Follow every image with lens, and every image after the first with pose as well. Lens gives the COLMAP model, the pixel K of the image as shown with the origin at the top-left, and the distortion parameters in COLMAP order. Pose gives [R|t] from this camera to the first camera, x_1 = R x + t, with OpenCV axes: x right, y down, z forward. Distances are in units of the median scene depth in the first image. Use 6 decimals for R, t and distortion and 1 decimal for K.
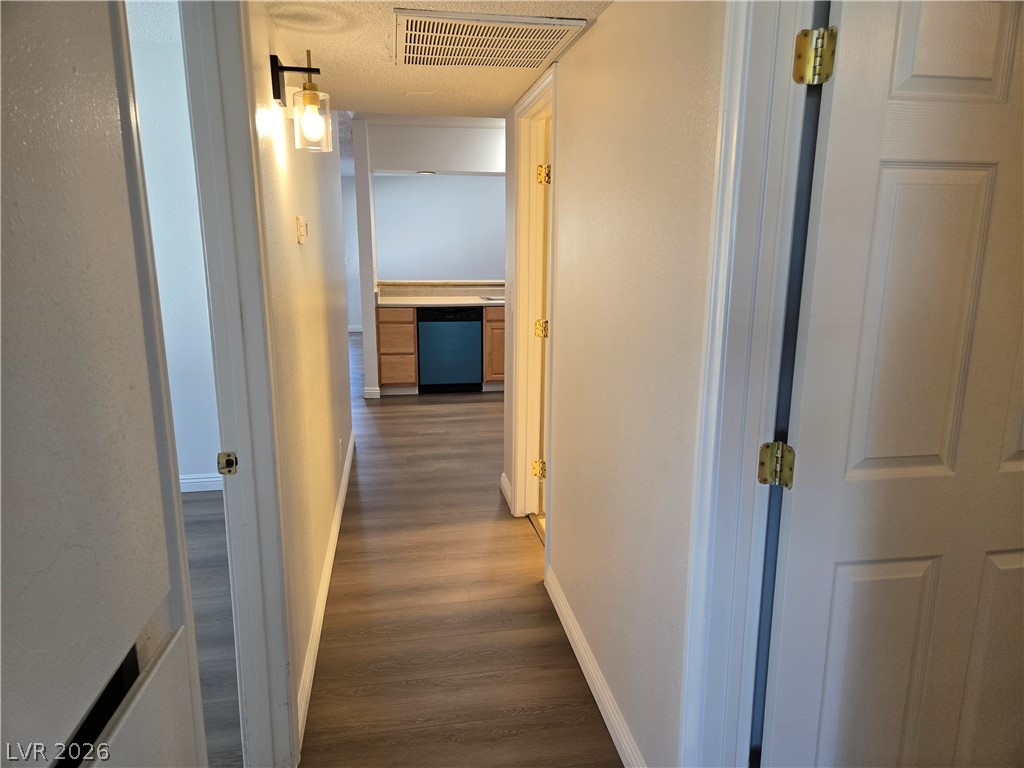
lens RADIAL K [[683.9, 0, 513.9], [0, 683.9, 385.3], [0, 0, 1]] dist [0.057688, -0.040671]
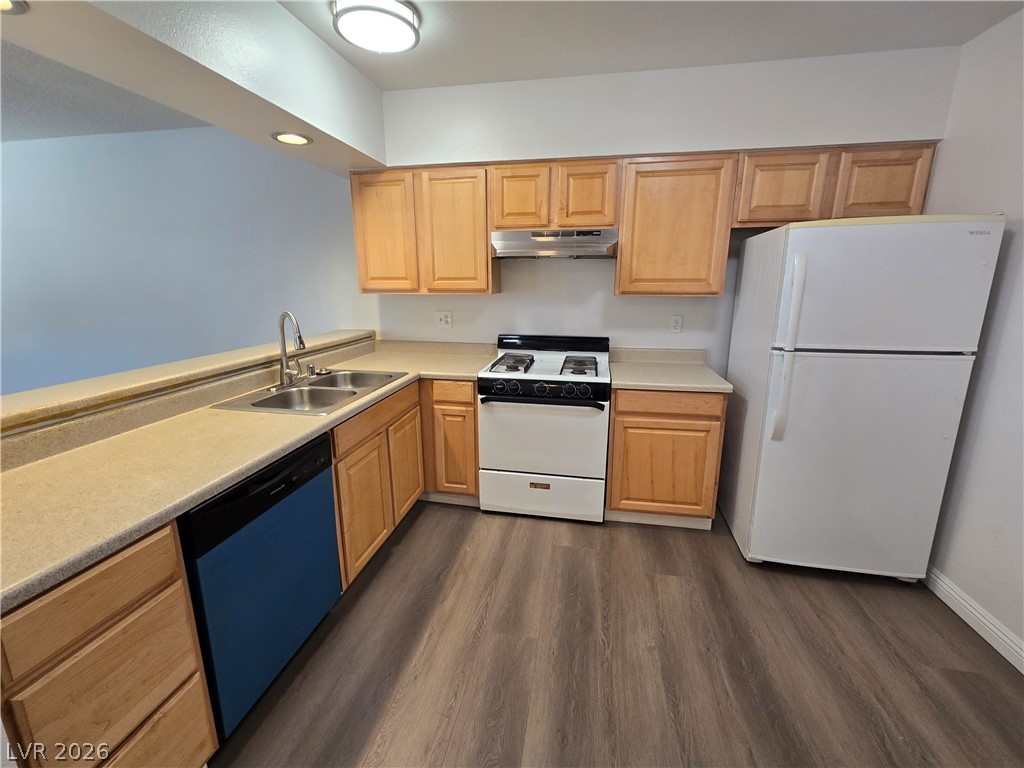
lens RADIAL K [[422.2, 0, 514.7], [0, 422.2, 380.9], [0, 0, 1]] dist [0.000098, 0.000934]
pose [[0.350190, -0.220268, 0.910411, -0.232750], [0.193531, 0.967999, 0.159759, -0.164284], [-0.916468, 0.120247, 0.381612, 0.804841]]
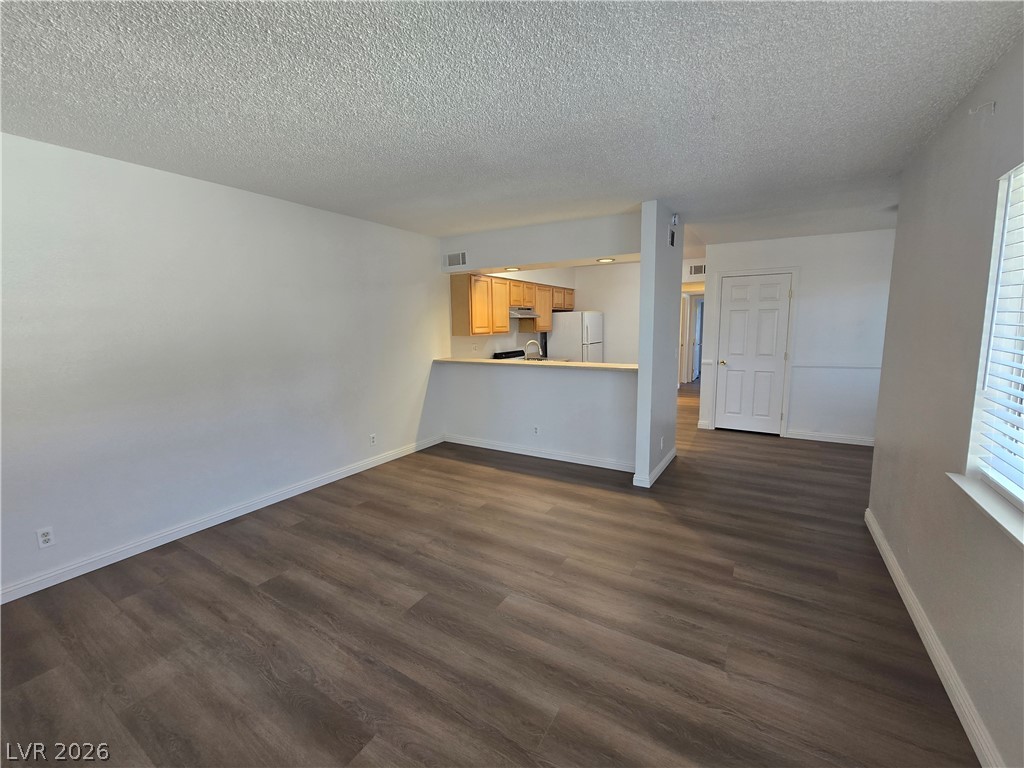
lens RADIAL K [[422.2, 0, 518.3], [0, 422.2, 379.1], [0, 0, 1]] dist [0.000098, 0.000934]
pose [[-0.757671, -0.079689, 0.647753, -0.467496], [0.143809, 0.947737, 0.284806, -0.349650], [-0.636595, 0.308942, -0.706613, 1.640349]]
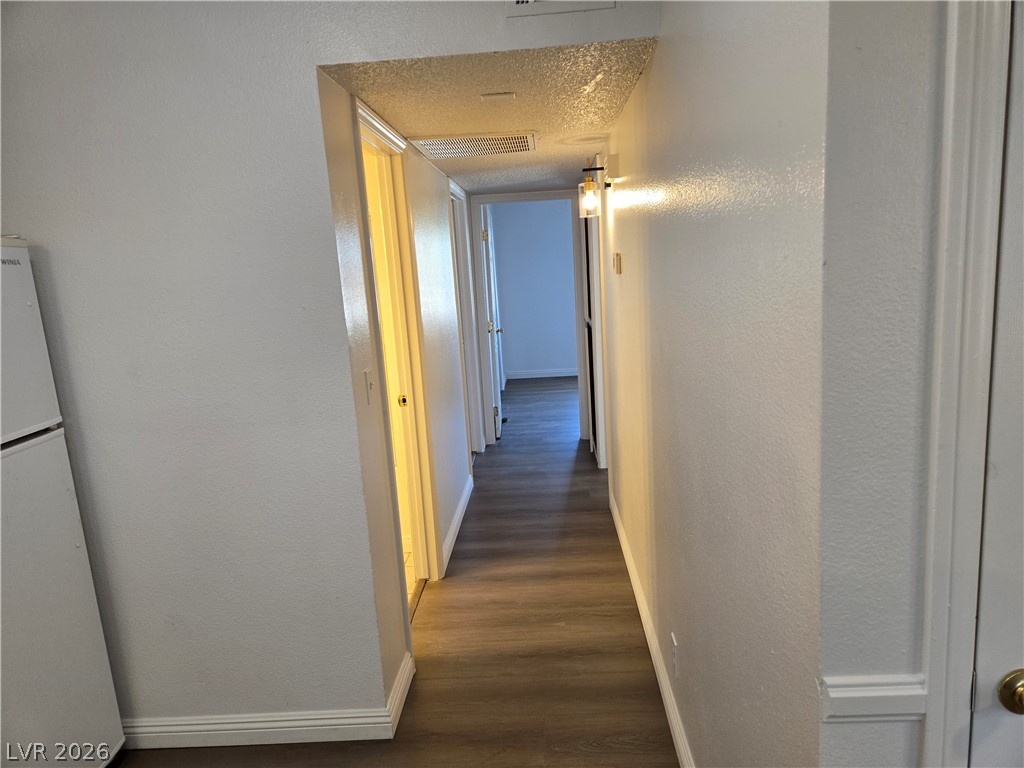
lens RADIAL K [[683.9, 0, 509.2], [0, 683.9, 385.6], [0, 0, 1]] dist [0.057688, -0.040671]
pose [[-0.974193, 0.010284, 0.225481, -0.150842], [0.096191, 0.922624, 0.373513, -0.197133], [-0.204193, 0.385563, -0.899804, 0.874503]]
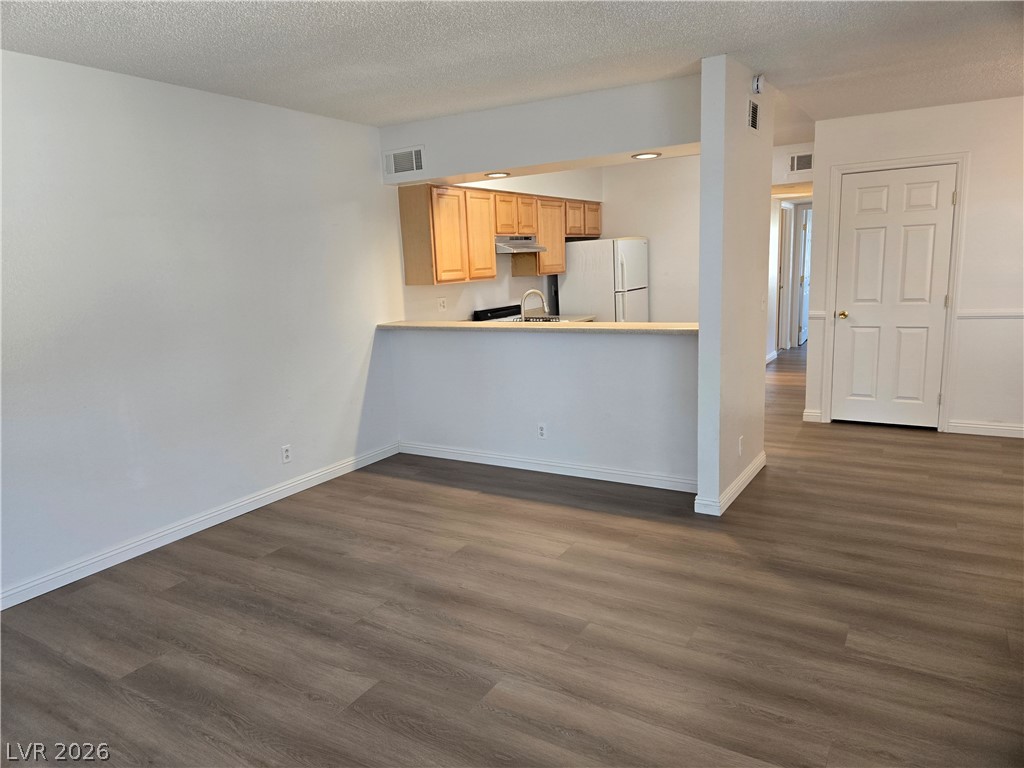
lens RADIAL K [[683.9, 0, 510.5], [0, 683.9, 387.4], [0, 0, 1]] dist [0.057688, -0.040671]
pose [[-0.751901, -0.092105, 0.652811, -0.486078], [0.175673, 0.926402, 0.333044, -0.355558], [-0.635440, 0.365098, -0.680382, 1.649295]]
